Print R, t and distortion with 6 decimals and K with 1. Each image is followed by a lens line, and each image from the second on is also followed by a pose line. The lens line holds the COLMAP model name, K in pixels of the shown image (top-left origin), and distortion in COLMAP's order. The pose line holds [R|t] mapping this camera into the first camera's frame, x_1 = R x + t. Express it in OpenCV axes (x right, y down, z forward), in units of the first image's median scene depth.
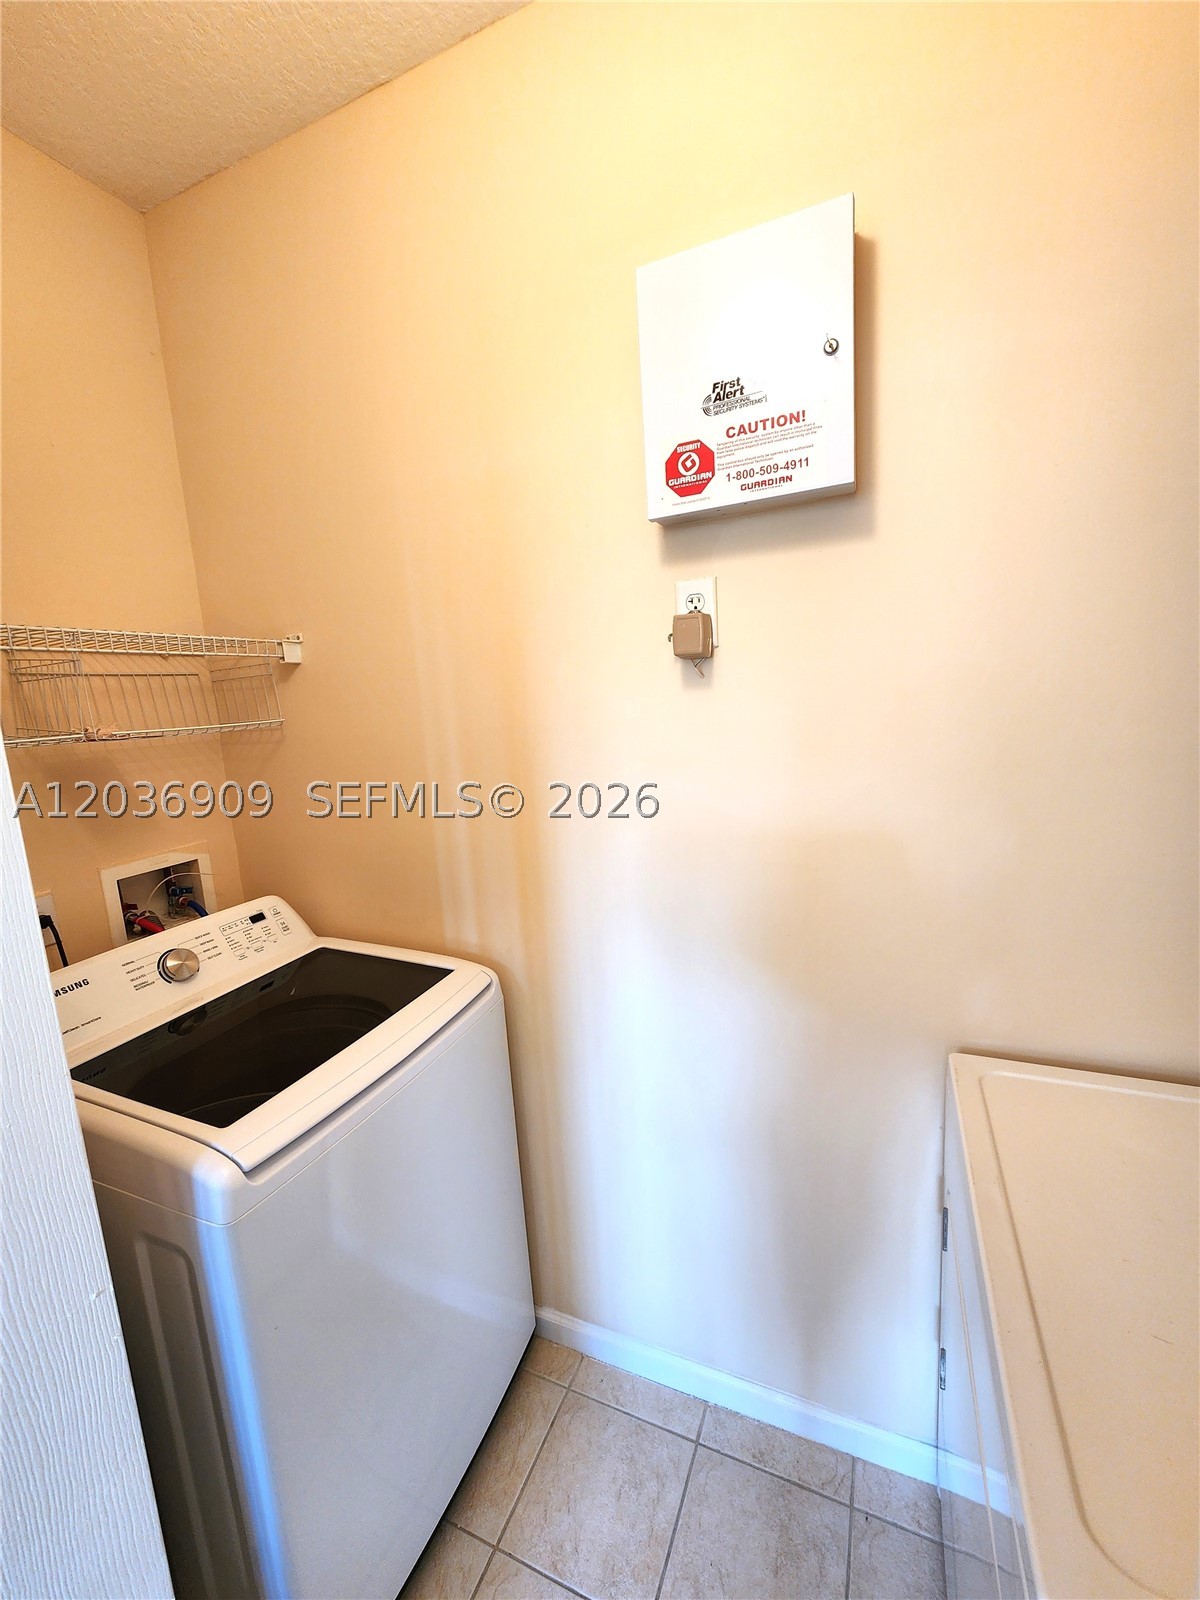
lens RADIAL K [[651.5, 0, 590.3], [0, 651.5, 794.8], [0, 0, 1]] dist [-0.001986, 0.000350]
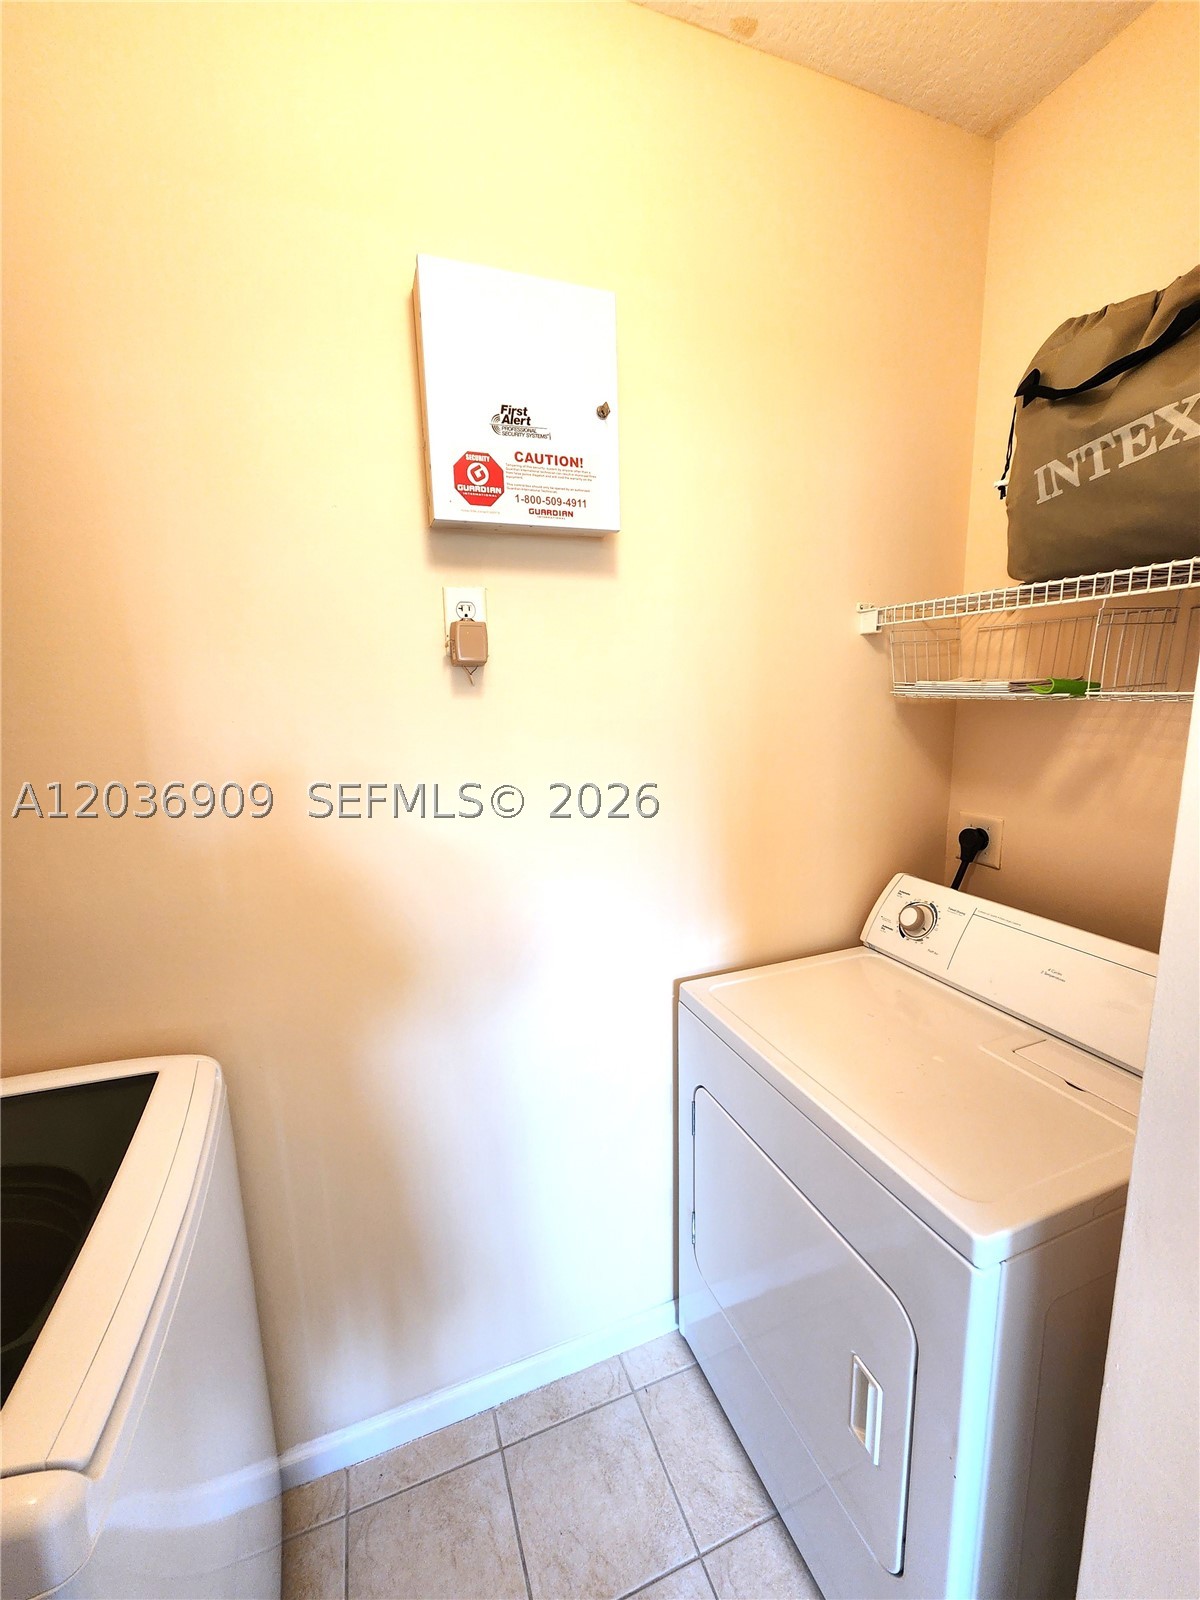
lens RADIAL K [[651.5, 0, 588.9], [0, 651.5, 801.6], [0, 0, 1]] dist [-0.001986, 0.000350]
pose [[0.713327, -0.070211, 0.697305, -0.473224], [0.083532, 0.996394, 0.014874, -0.001276], [-0.695835, 0.047637, 0.716620, 0.180476]]
